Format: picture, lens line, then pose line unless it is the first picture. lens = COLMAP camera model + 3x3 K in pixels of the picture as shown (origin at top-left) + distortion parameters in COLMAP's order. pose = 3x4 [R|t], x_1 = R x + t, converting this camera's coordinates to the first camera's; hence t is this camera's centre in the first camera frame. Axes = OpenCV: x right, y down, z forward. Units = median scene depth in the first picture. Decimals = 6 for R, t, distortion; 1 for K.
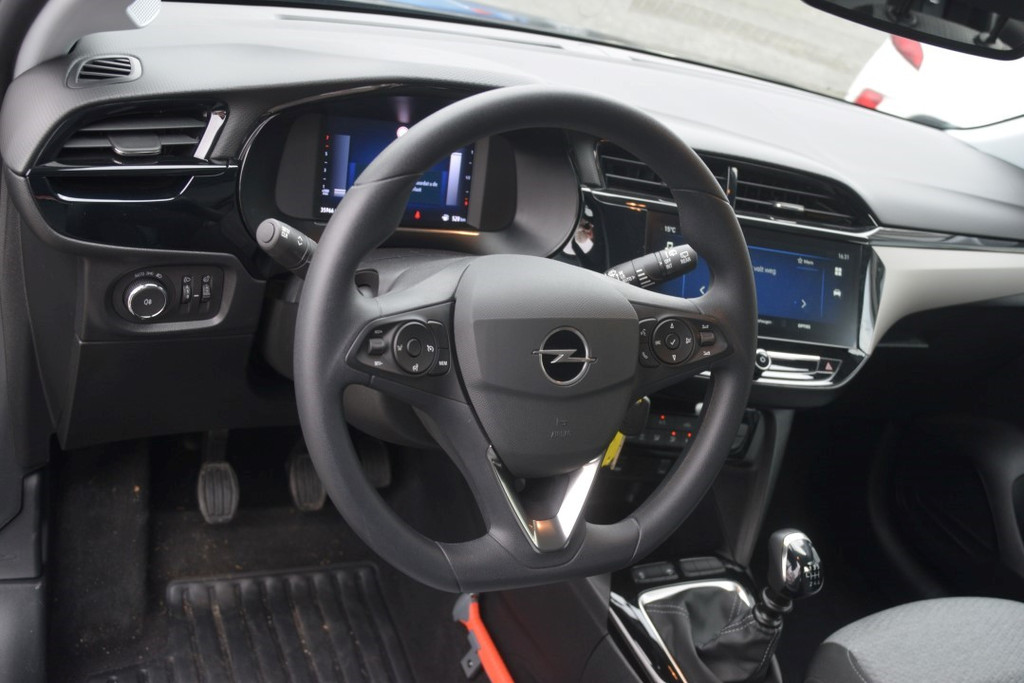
lens RADIAL K [[1029.1, 0, 512.0], [0, 1029.1, 341.5], [0, 0, 1]] dist [-0.003408, -0.000987]
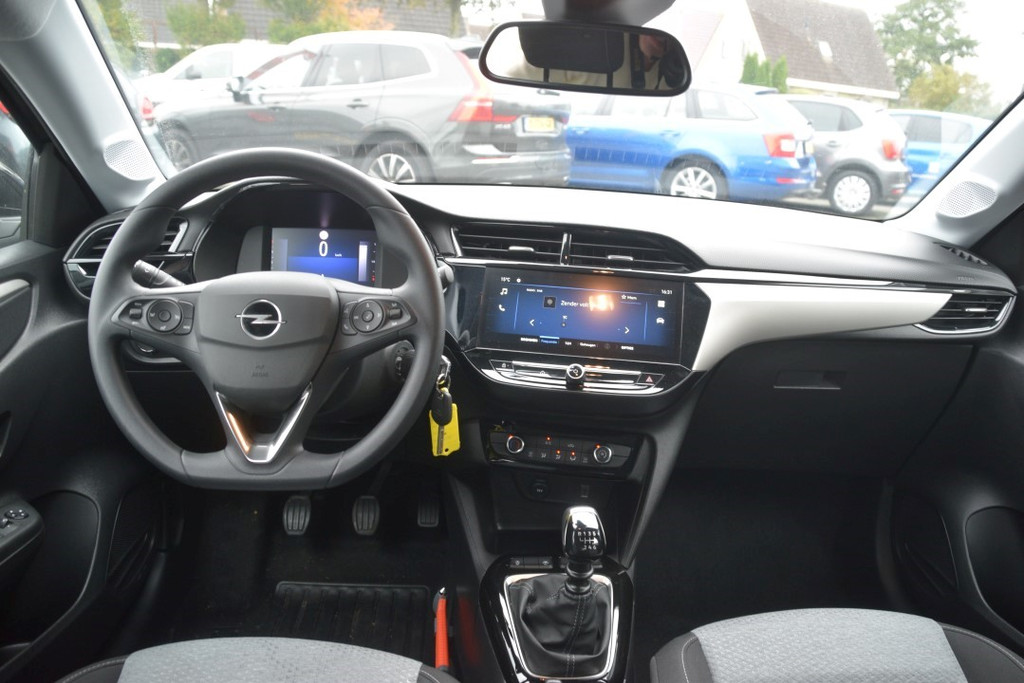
lens RADIAL K [[788.3, 0, 512.0], [0, 788.3, 341.5], [0, 0, 1]] dist [-0.121377, -0.006189]
pose [[0.907209, -0.096721, -0.409412, 0.539050], [-0.006919, 0.969649, -0.244404, 0.204382], [0.420624, 0.224558, 0.879005, 0.127988]]
